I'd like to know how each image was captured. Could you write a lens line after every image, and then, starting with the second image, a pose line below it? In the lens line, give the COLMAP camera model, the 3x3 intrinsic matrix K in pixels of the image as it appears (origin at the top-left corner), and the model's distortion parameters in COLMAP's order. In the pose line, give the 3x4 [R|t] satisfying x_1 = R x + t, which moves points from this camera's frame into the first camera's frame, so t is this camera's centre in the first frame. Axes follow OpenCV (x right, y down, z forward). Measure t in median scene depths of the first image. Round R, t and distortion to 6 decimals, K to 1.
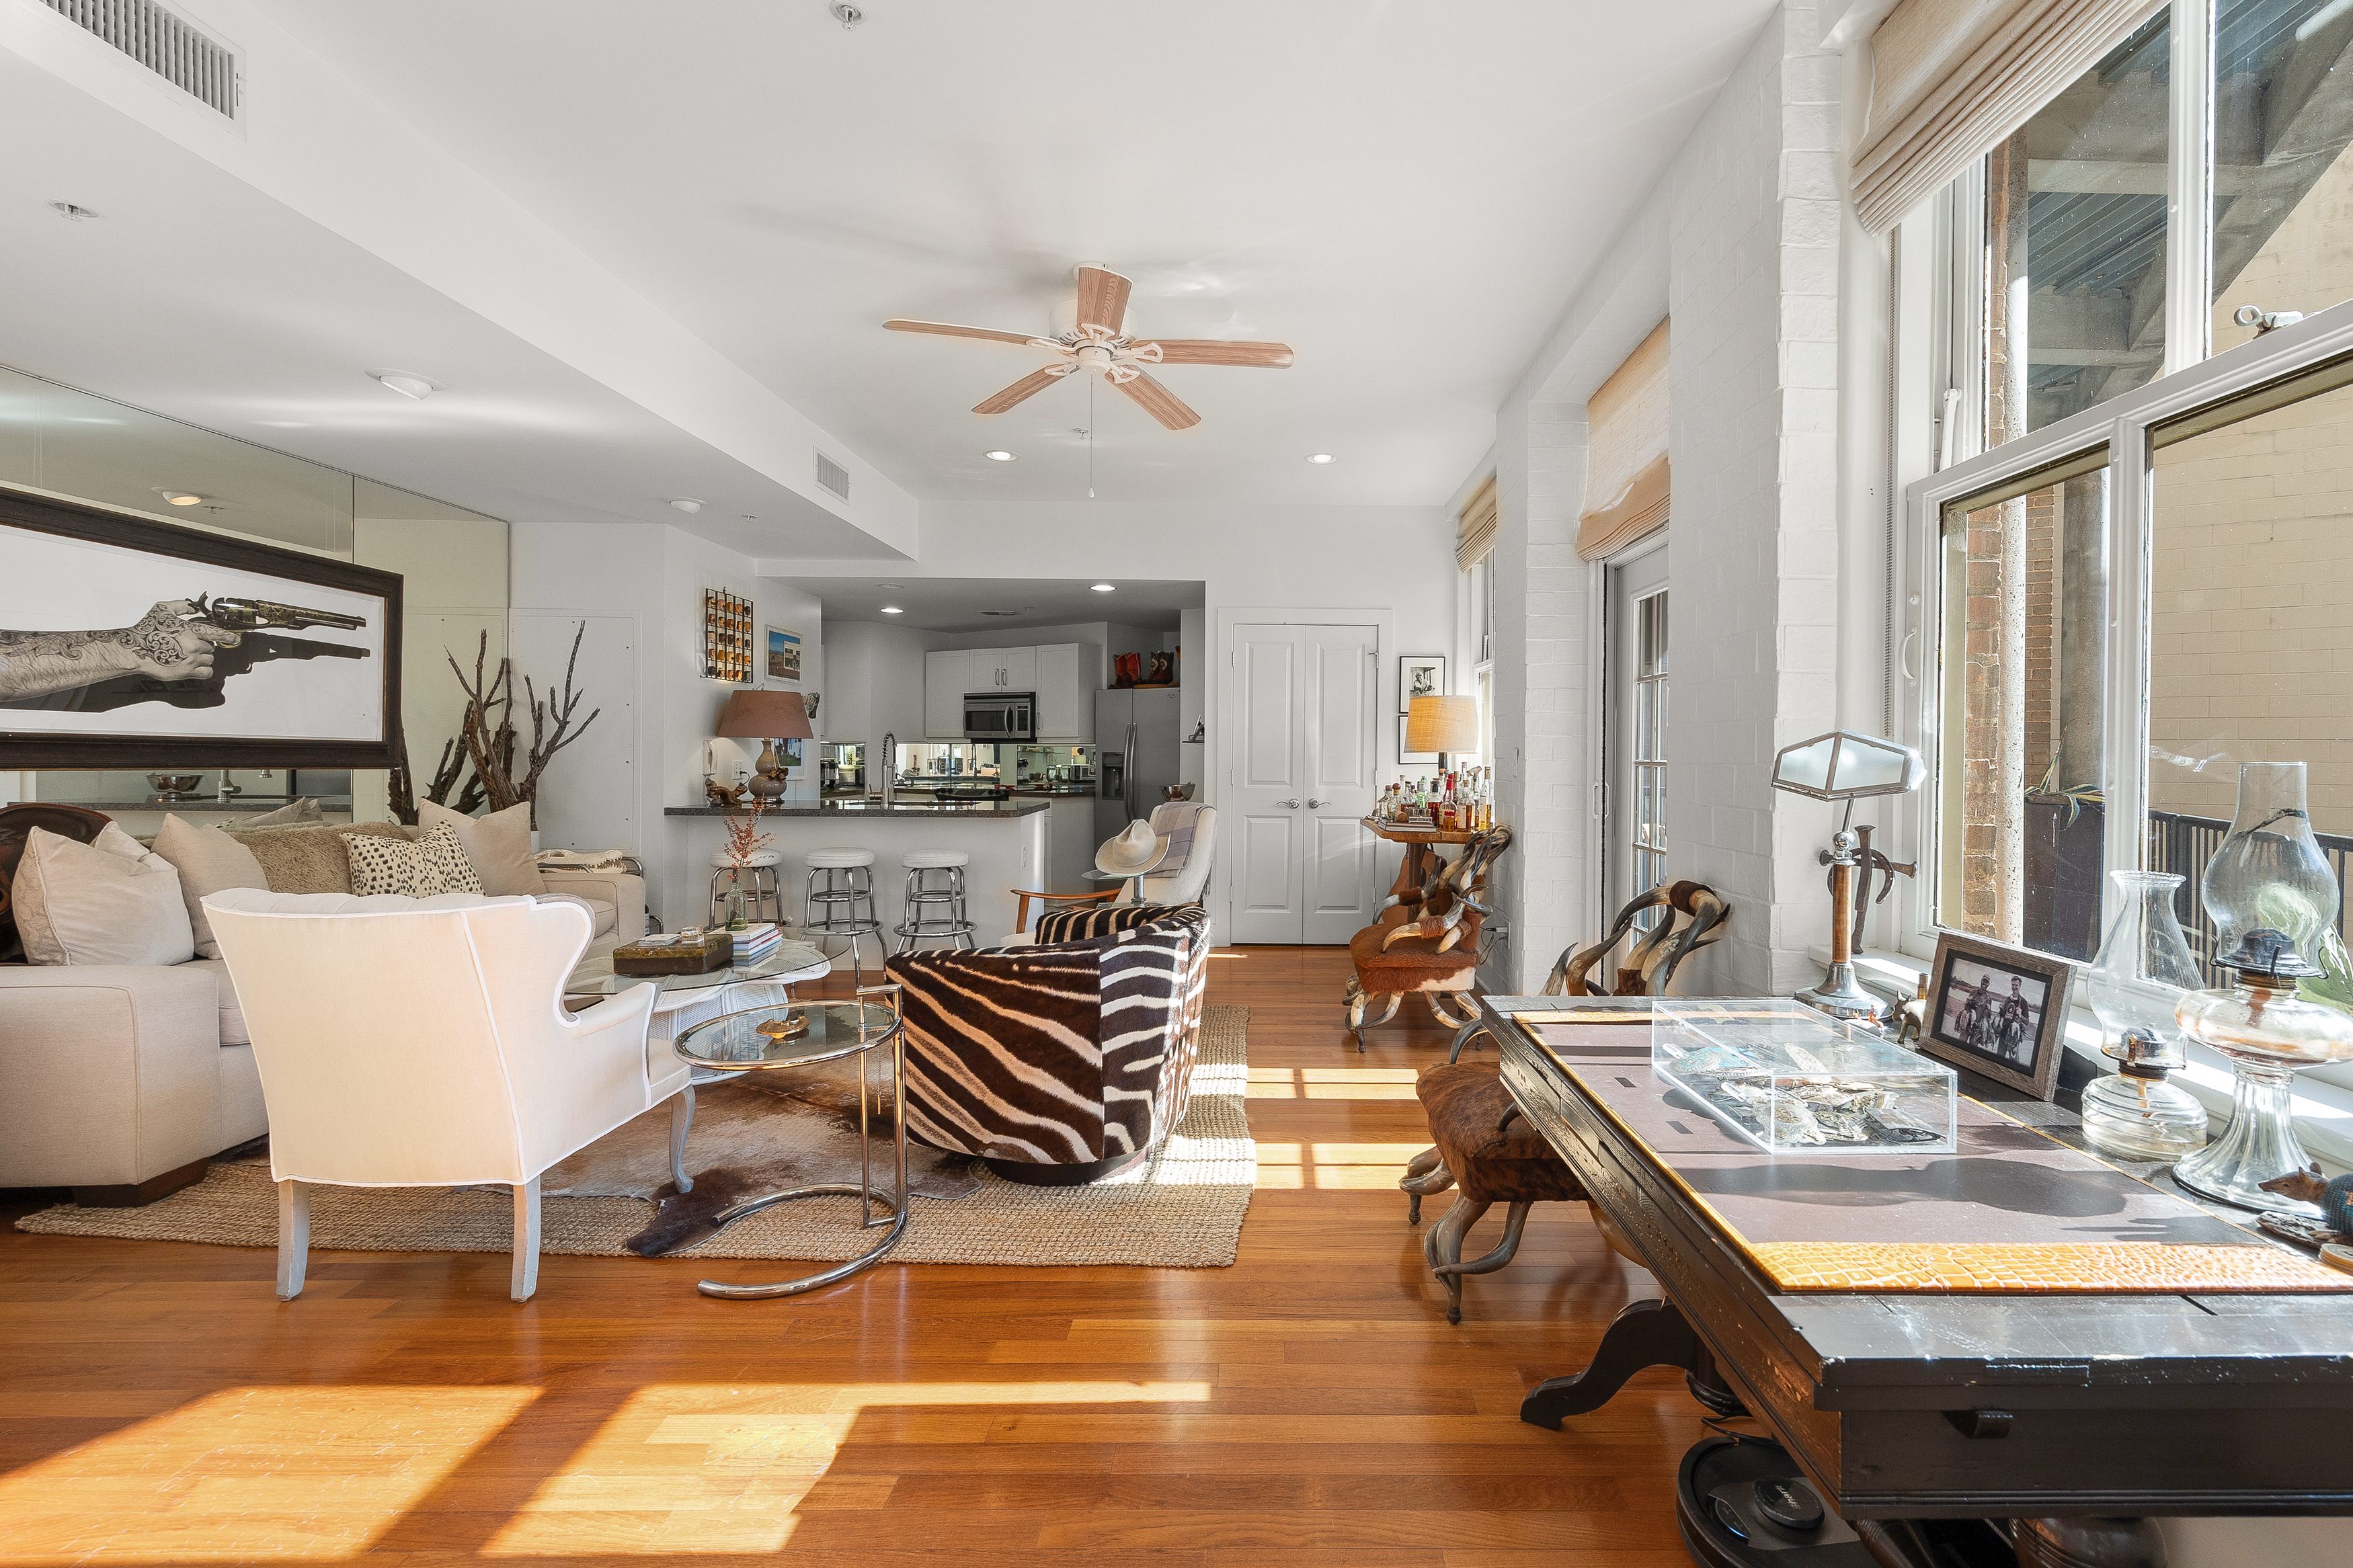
lens RADIAL K [[984.5, 0, 1266.7], [0, 984.5, 769.4], [0, 0, 1]] dist [0.006636, -0.001563]
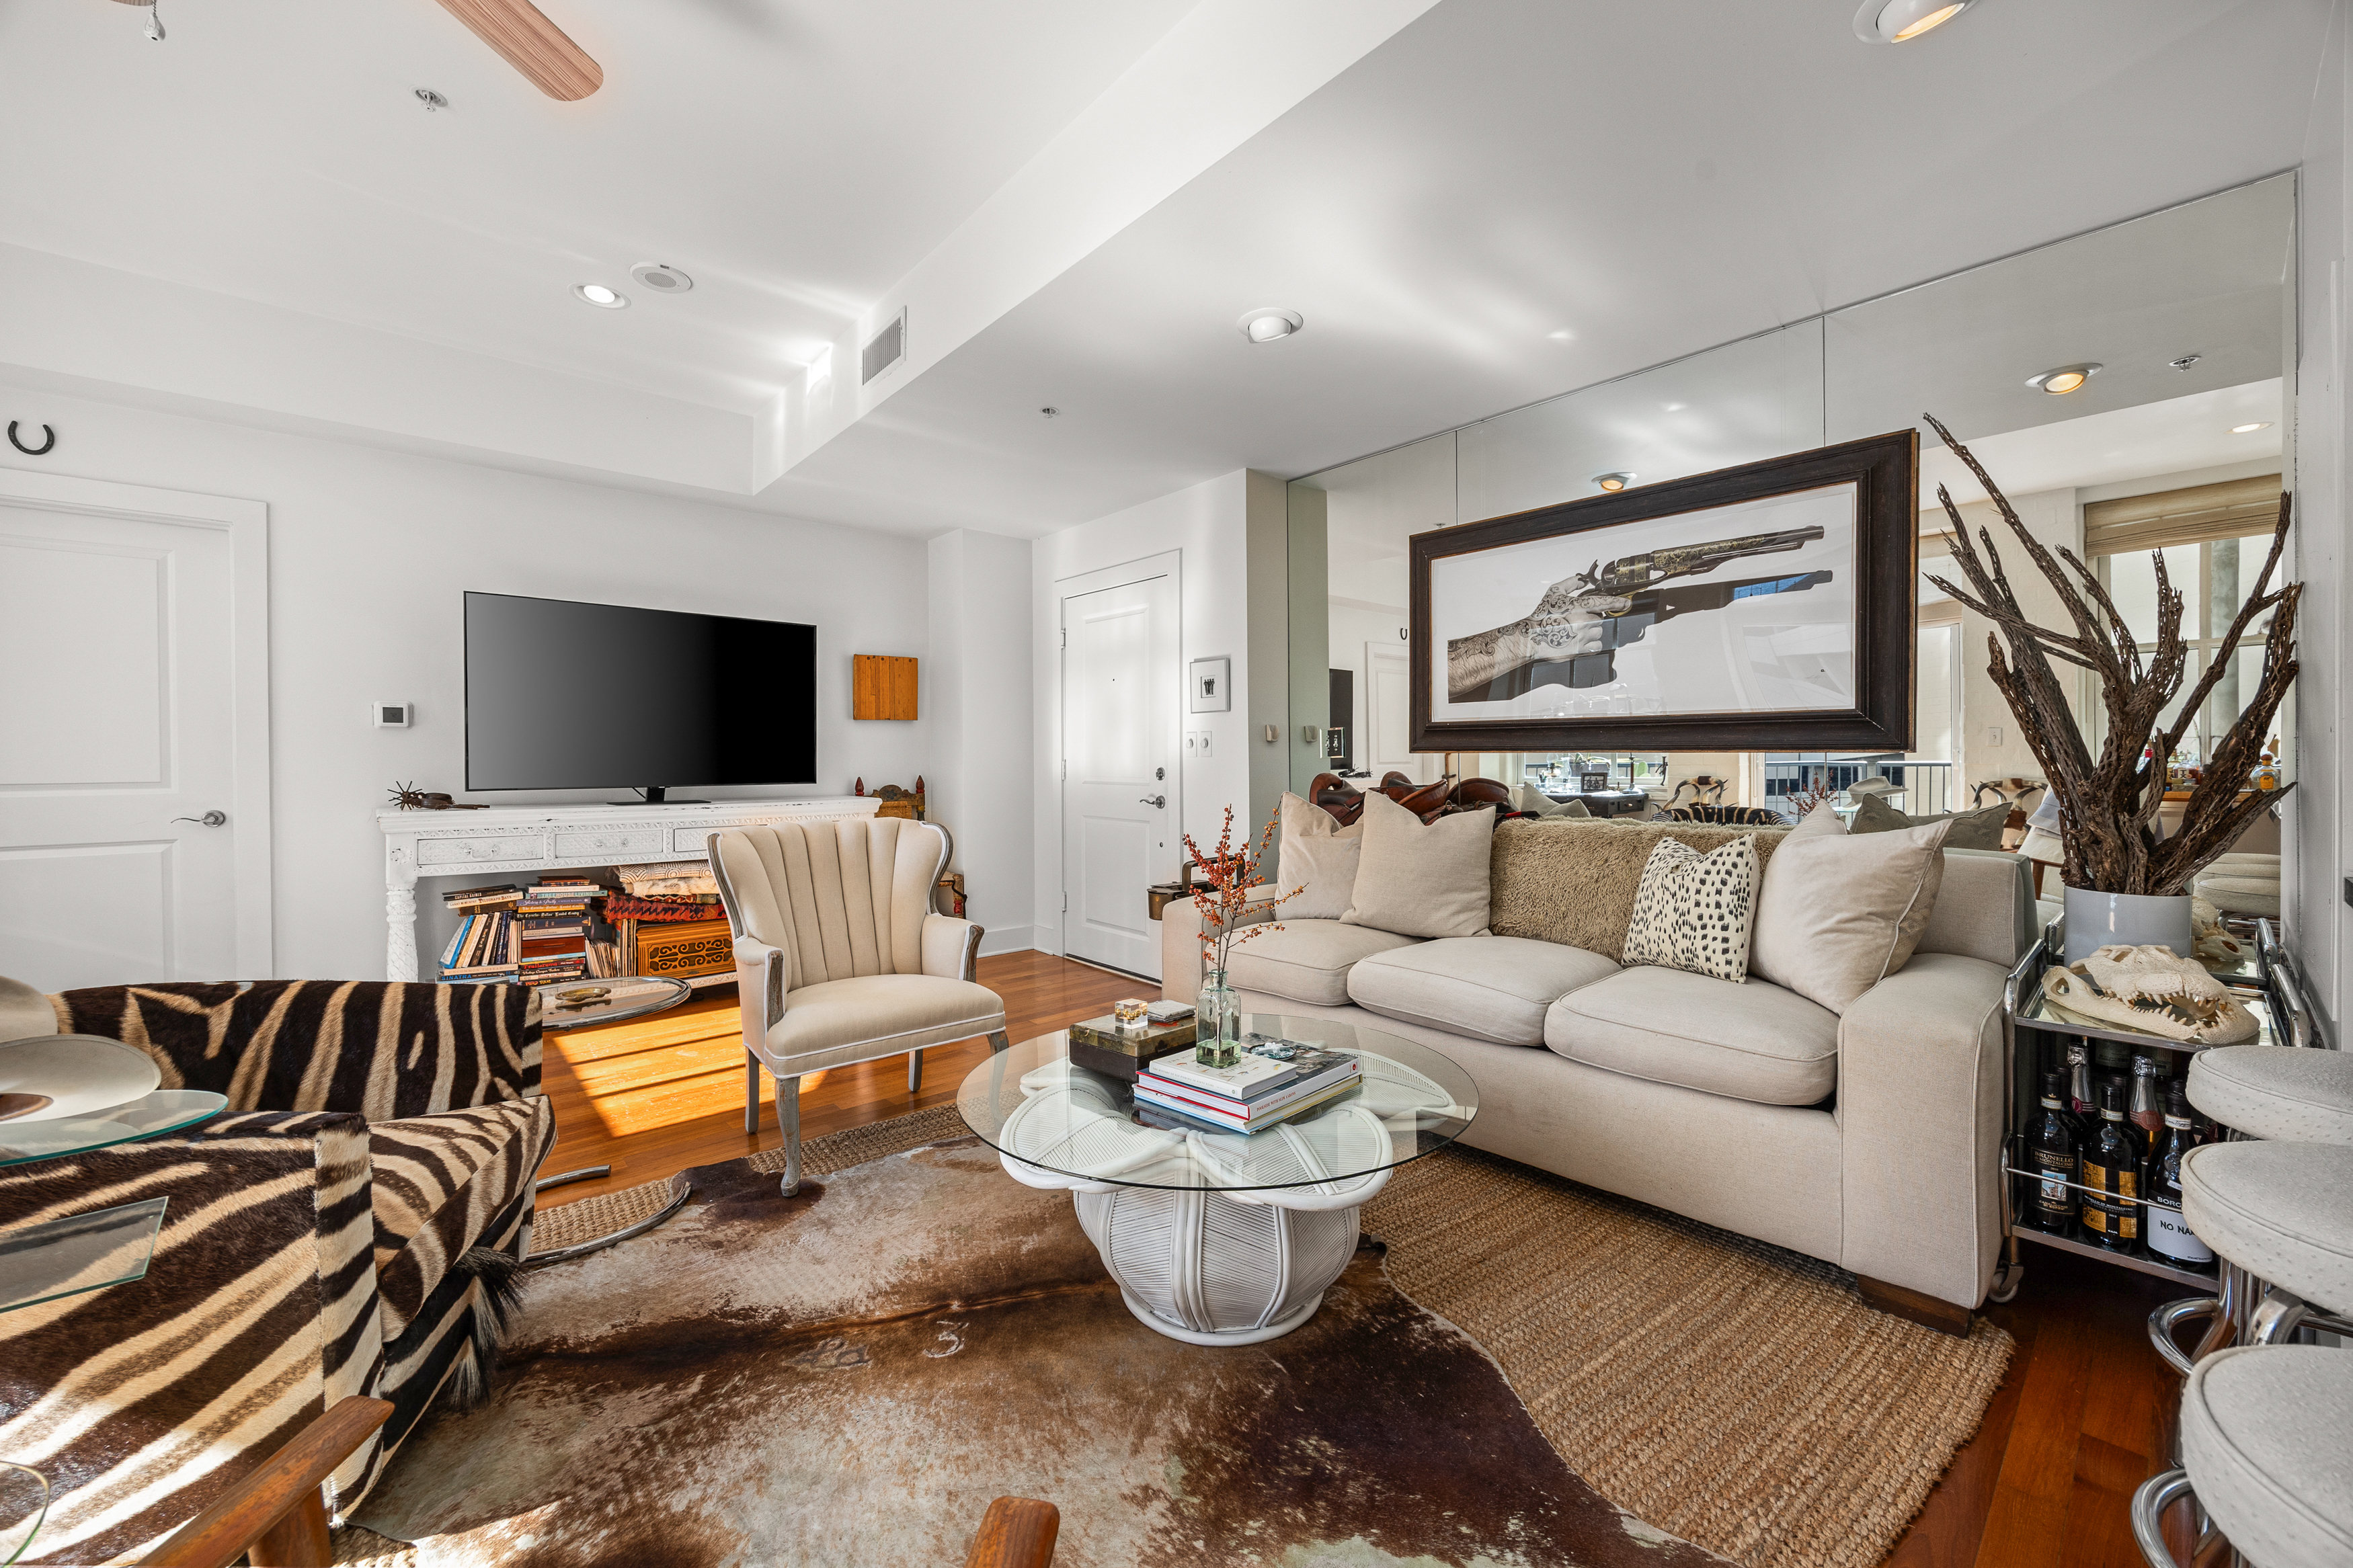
lens RADIAL K [[915.3, 0, 1173.8], [0, 915.3, 763.5], [0, 0, 1]] dist [-0.003307, 0.001471]
pose [[-0.758711, -0.002435, -0.651423, -0.201745], [-0.010833, 0.999902, 0.008878, 0.005737], [0.651337, 0.013793, -0.758663, 1.268001]]
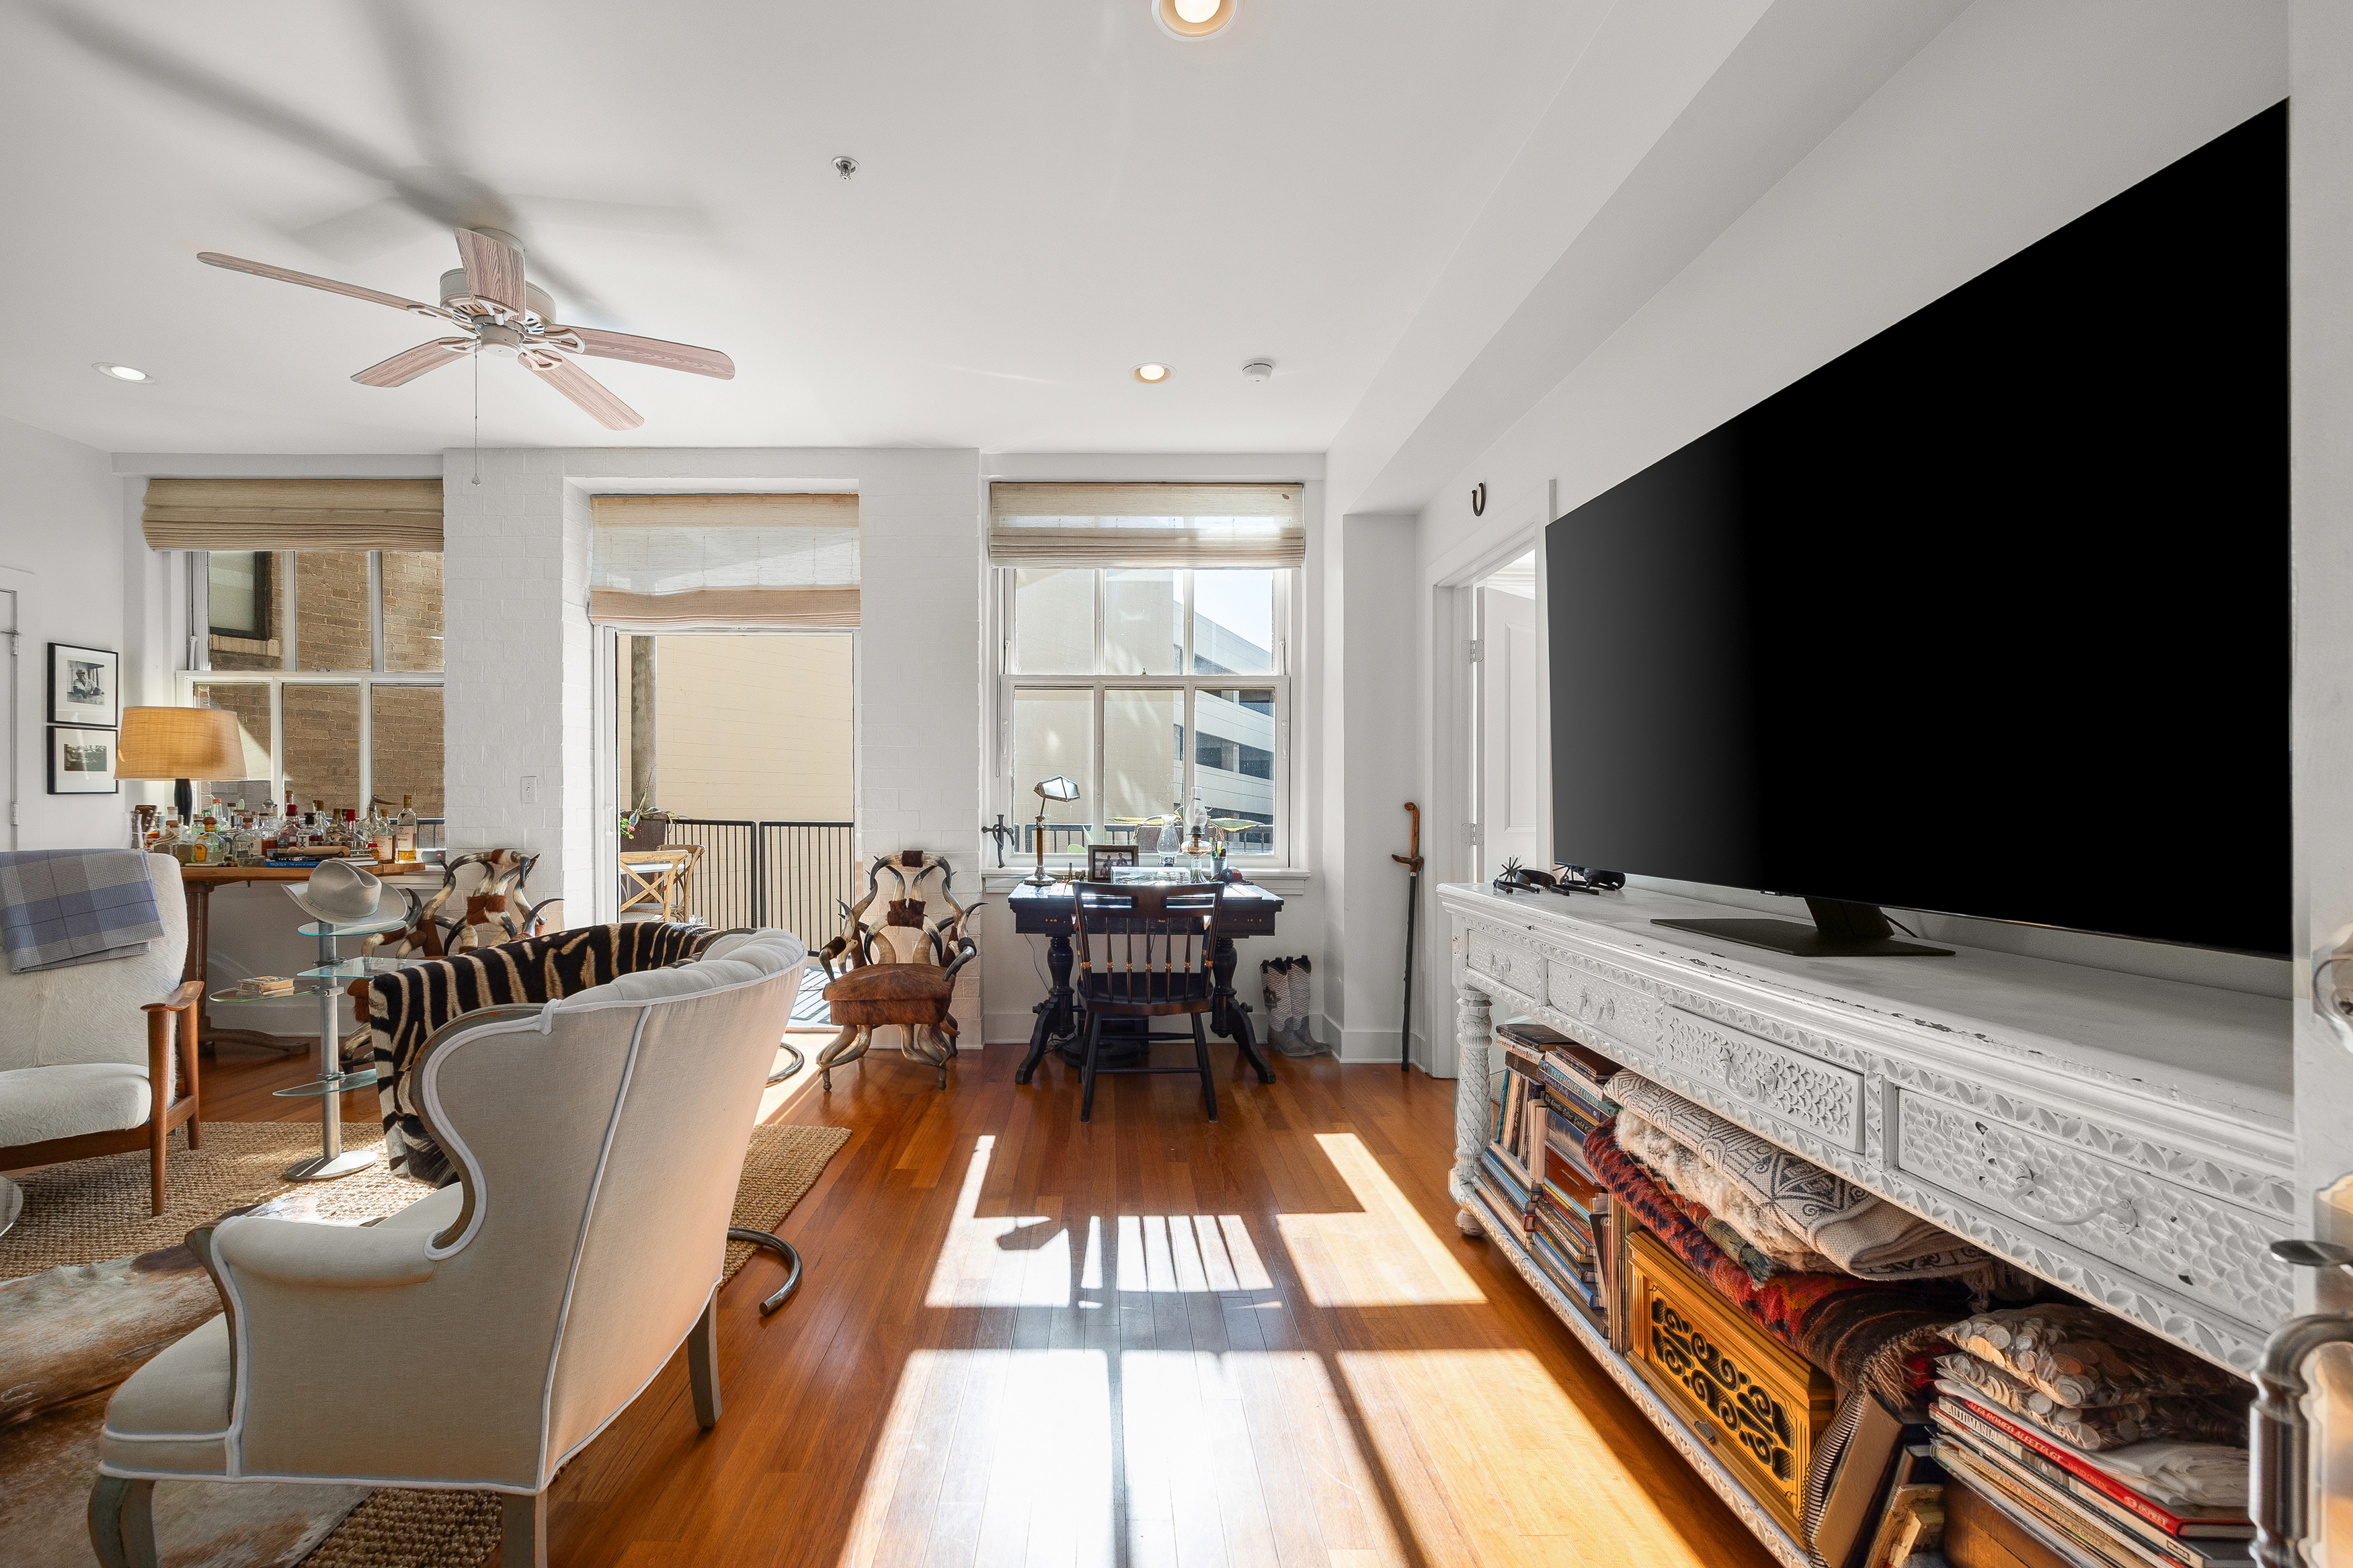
lens RADIAL K [[984.5, 0, 1083.8], [0, 984.5, 807.3], [0, 0, 1]] dist [0.006636, -0.001563]
pose [[0.010567, -0.017263, 0.999795, -0.879738], [0.009563, 0.999807, 0.017162, -0.000906], [-0.999898, 0.009379, 0.010730, 0.375408]]
